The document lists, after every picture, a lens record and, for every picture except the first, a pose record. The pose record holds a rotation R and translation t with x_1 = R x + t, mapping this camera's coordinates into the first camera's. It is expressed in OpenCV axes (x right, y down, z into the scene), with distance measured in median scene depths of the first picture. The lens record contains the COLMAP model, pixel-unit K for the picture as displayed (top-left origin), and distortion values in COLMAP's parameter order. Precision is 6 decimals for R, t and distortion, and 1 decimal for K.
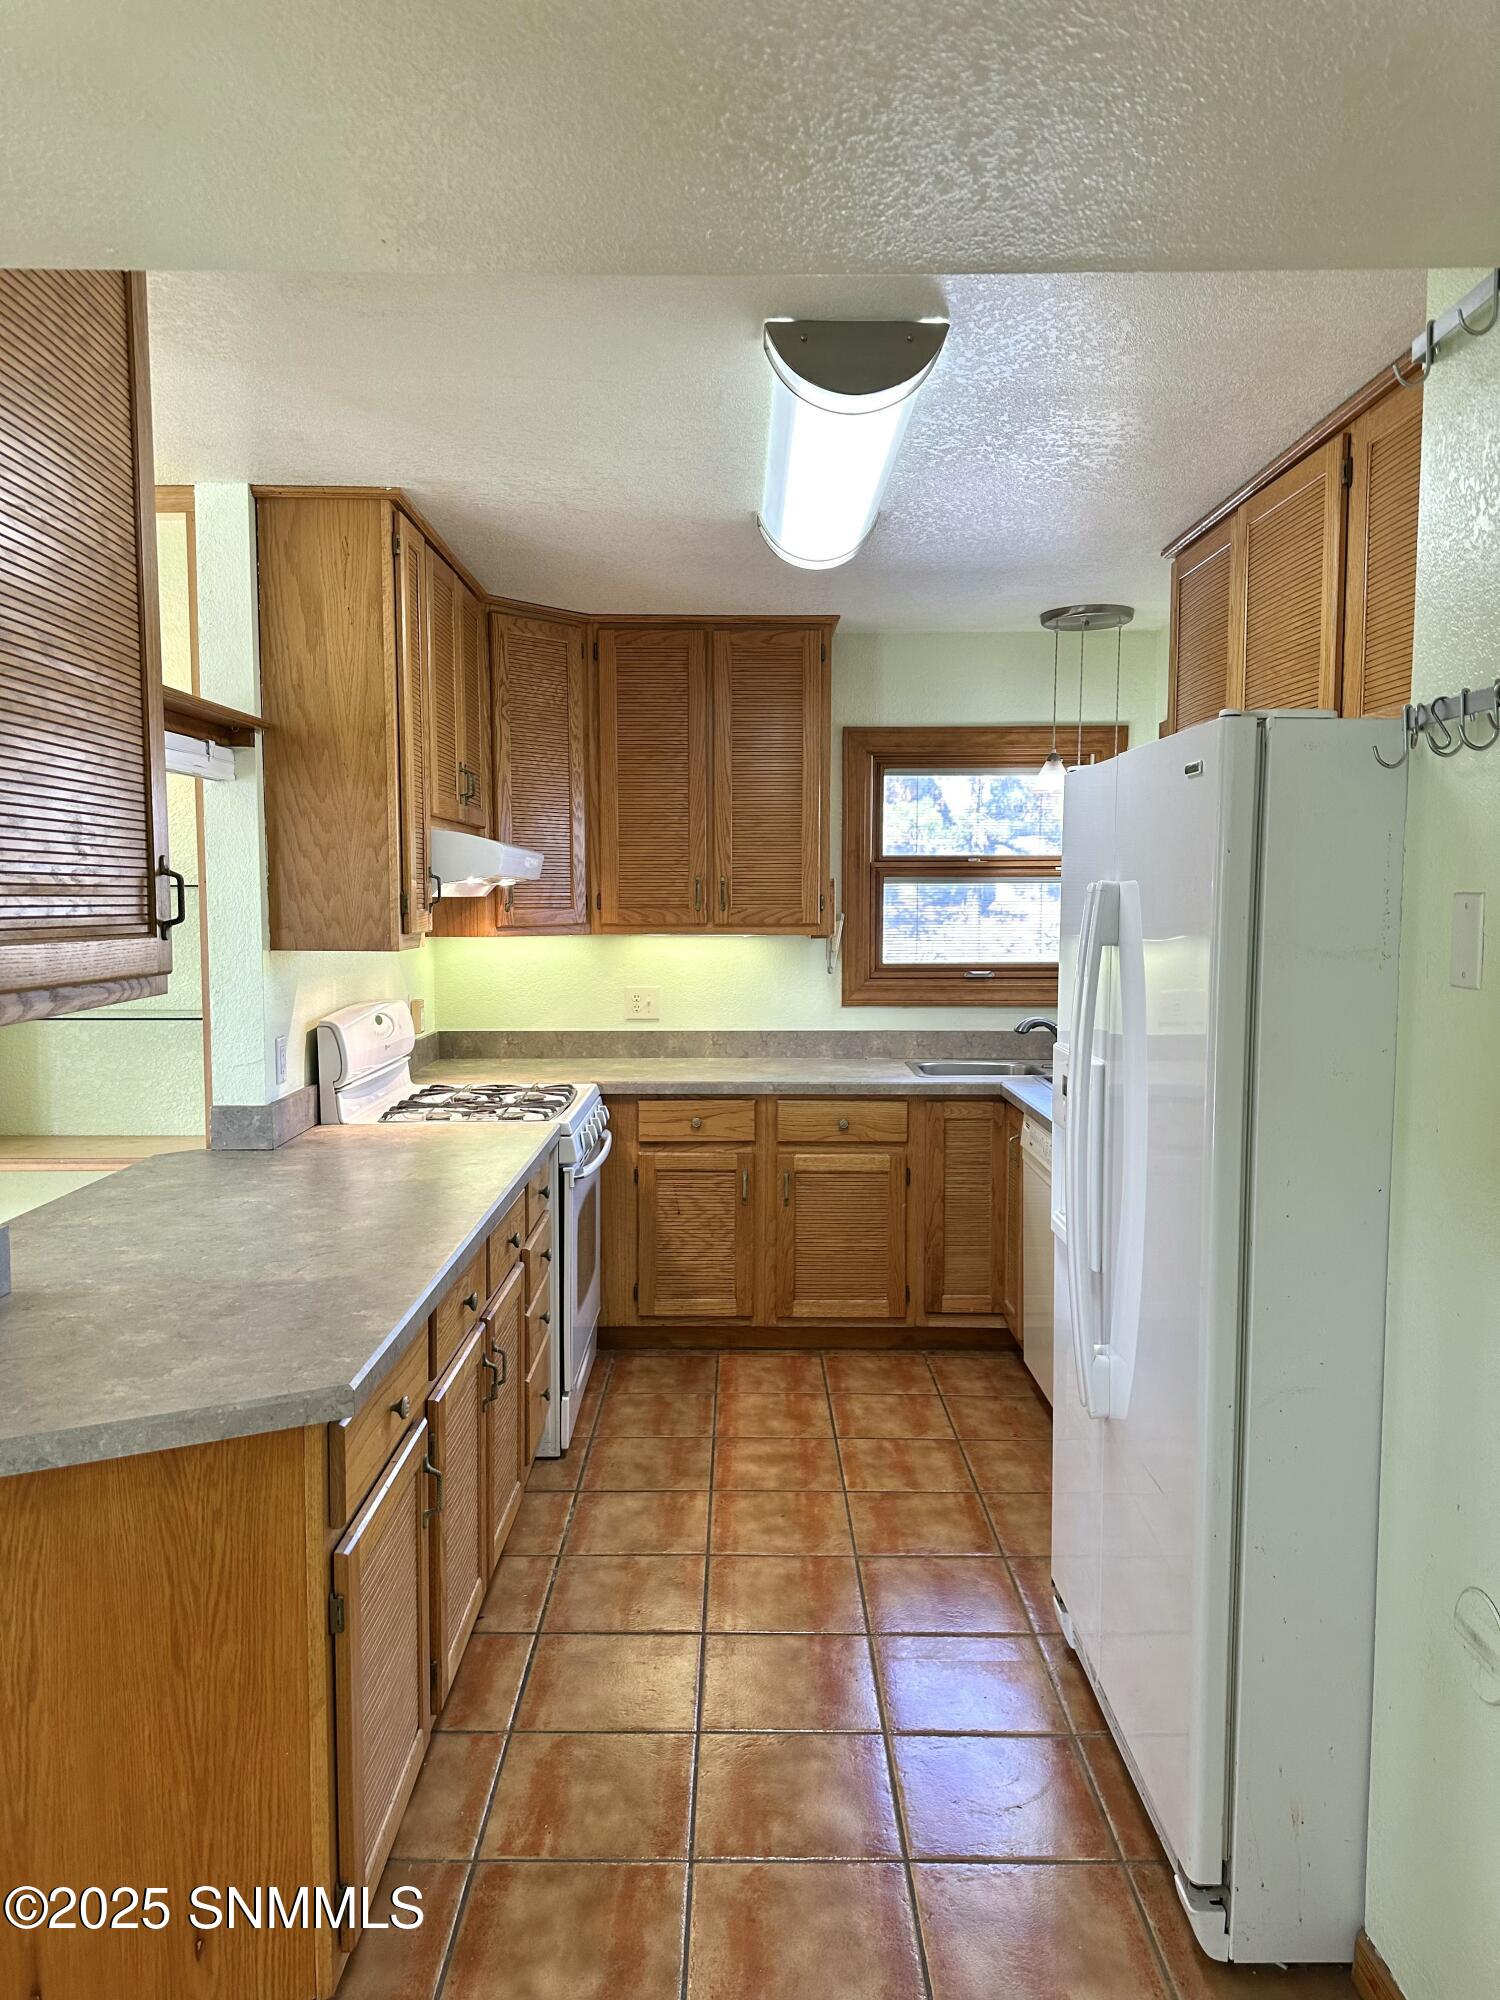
lens RADIAL K [[1399.5, 0, 750.0], [0, 1399.5, 1000.0], [0, 0, 1]] dist [0.120104, -0.174789]
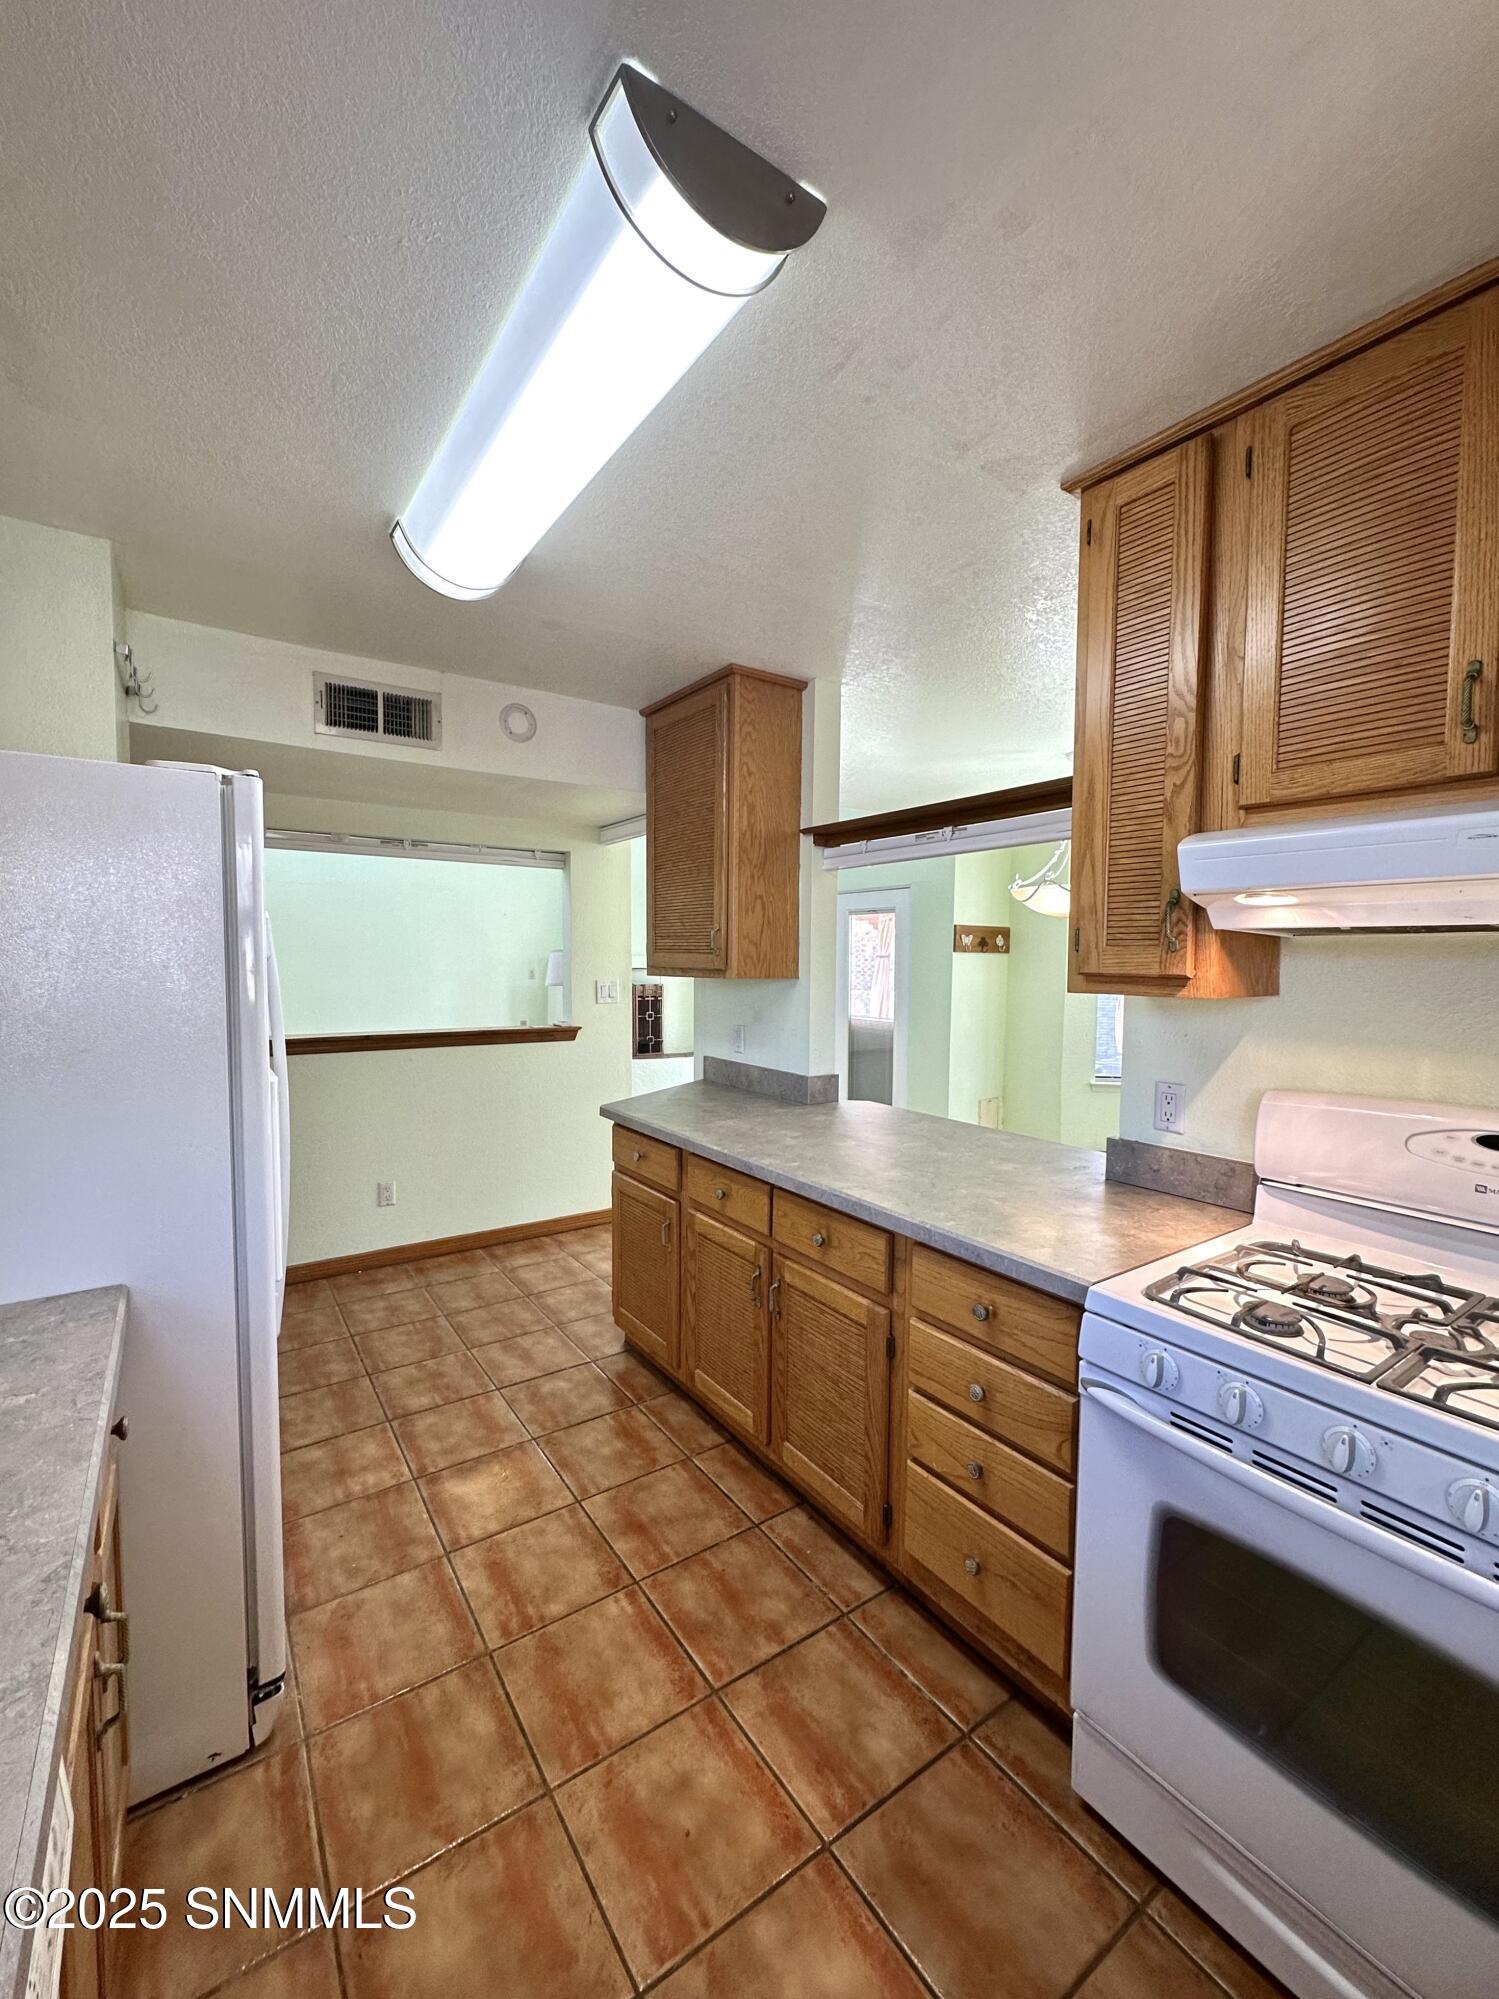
lens RADIAL K [[808.5, 0, 747.0], [0, 808.5, 1003.7], [0, 0, 1]] dist [-0.000206, -0.000200]
pose [[-0.824742, 0.024602, -0.564974, 0.159287], [-0.053303, 0.991224, 0.120974, -0.060451], [0.562992, 0.129887, -0.816192, 0.977907]]
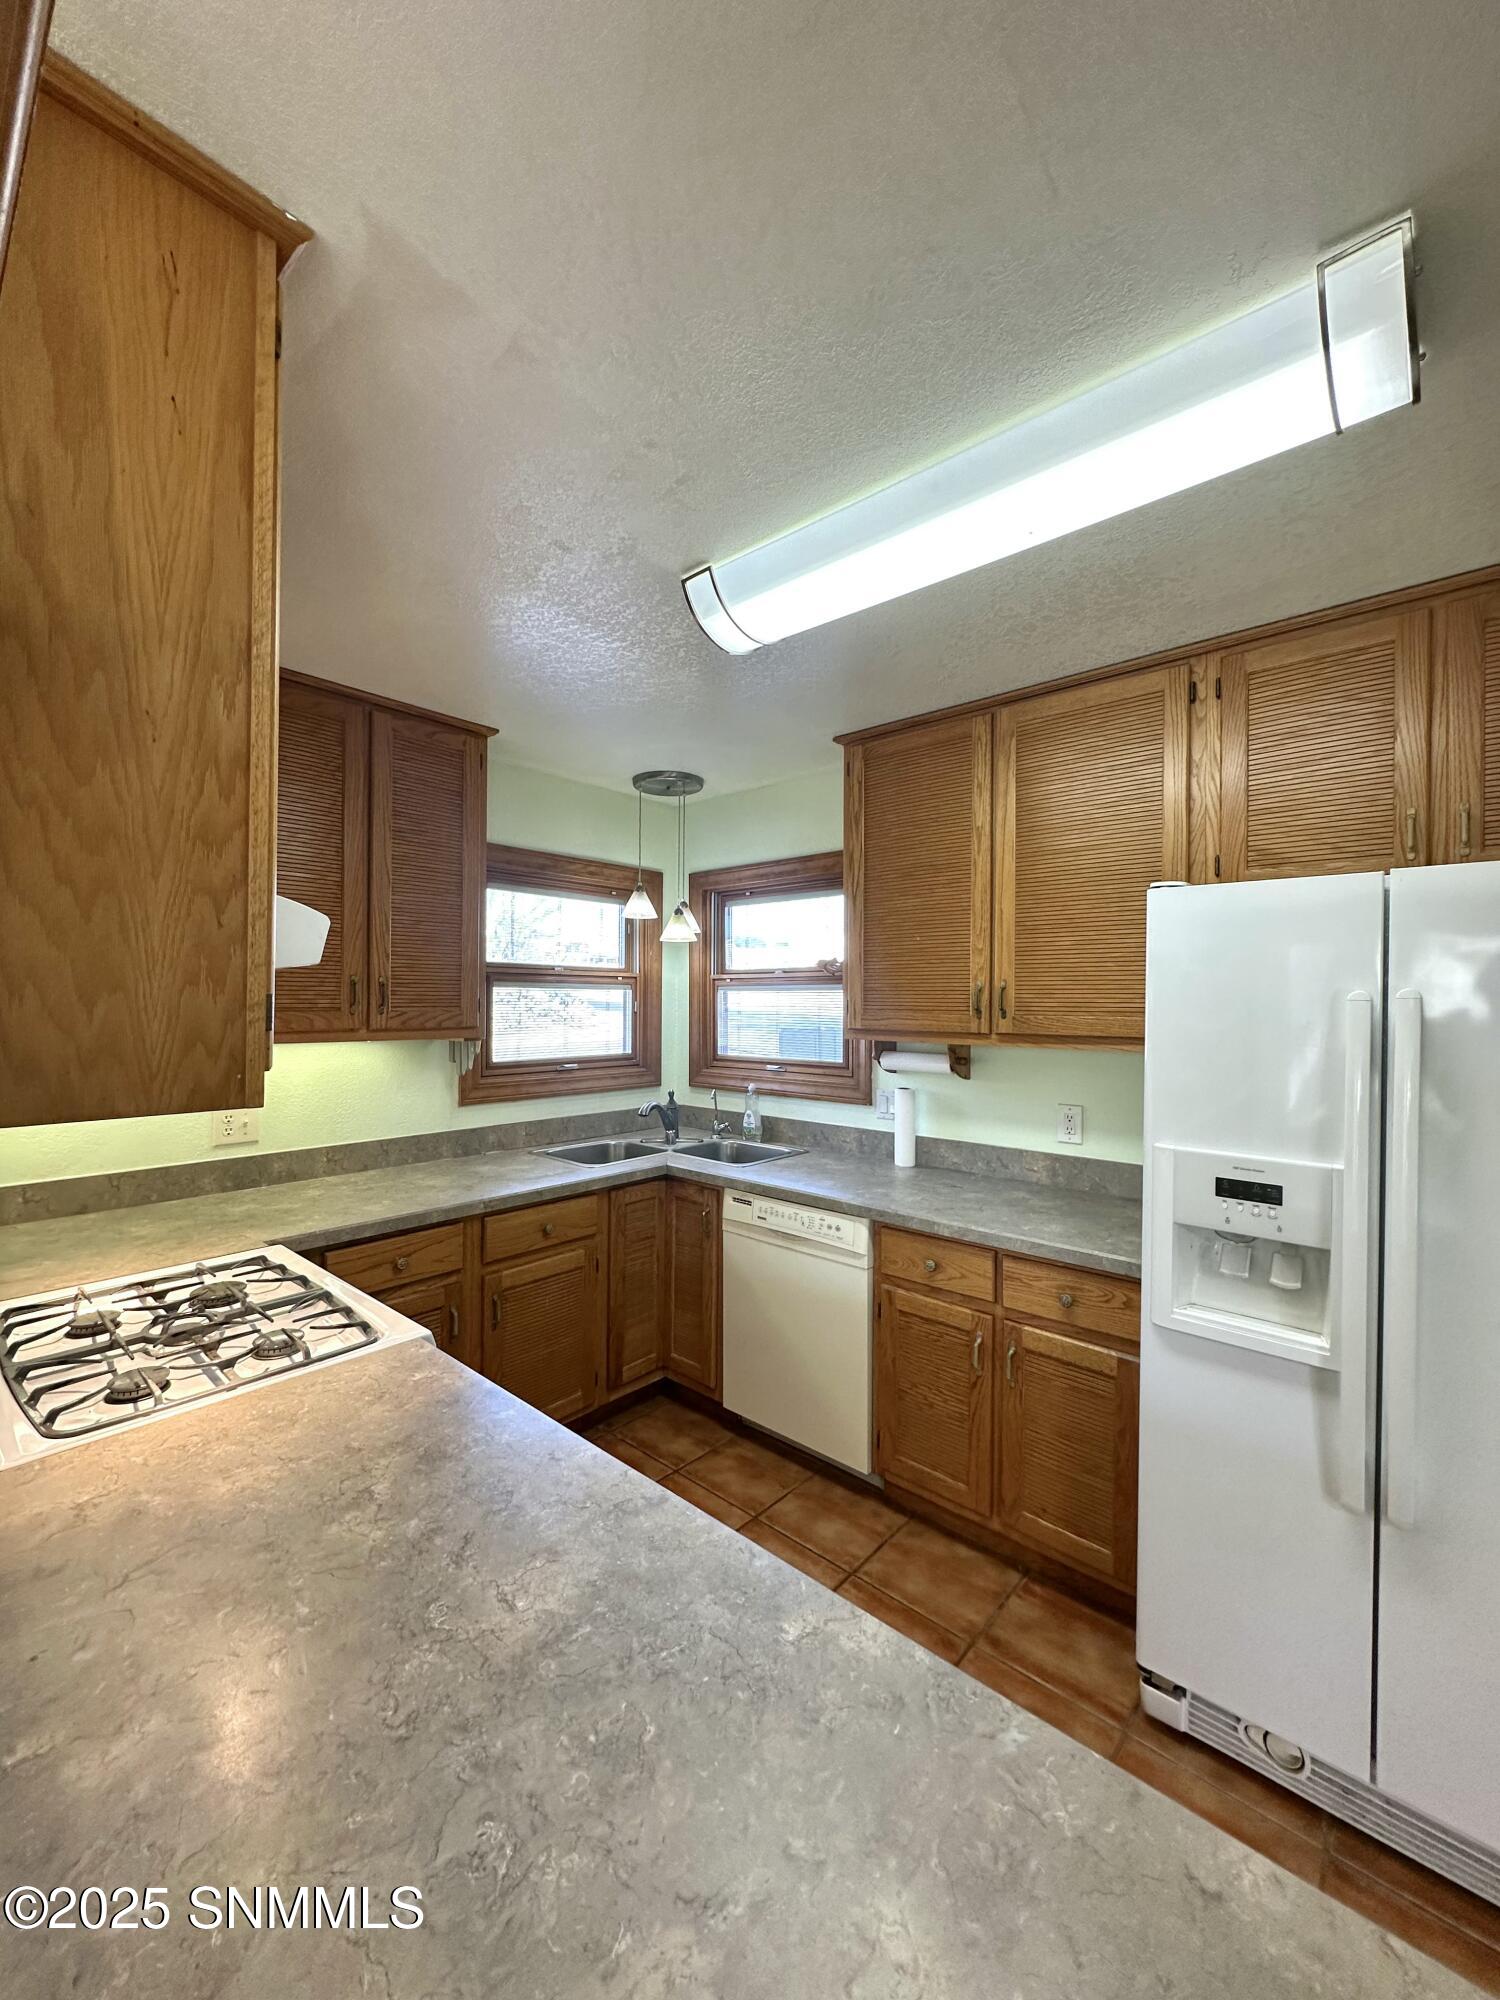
lens RADIAL K [[796.8, 0, 750.0], [0, 796.8, 1000.0], [0, 0, 1]] dist [-0.001460, -0.000070]
pose [[0.666291, 0.005138, 0.745674, -0.261501], [0.049422, 0.997473, -0.051033, -0.037283], [-0.744052, 0.070855, 0.664353, 0.513581]]
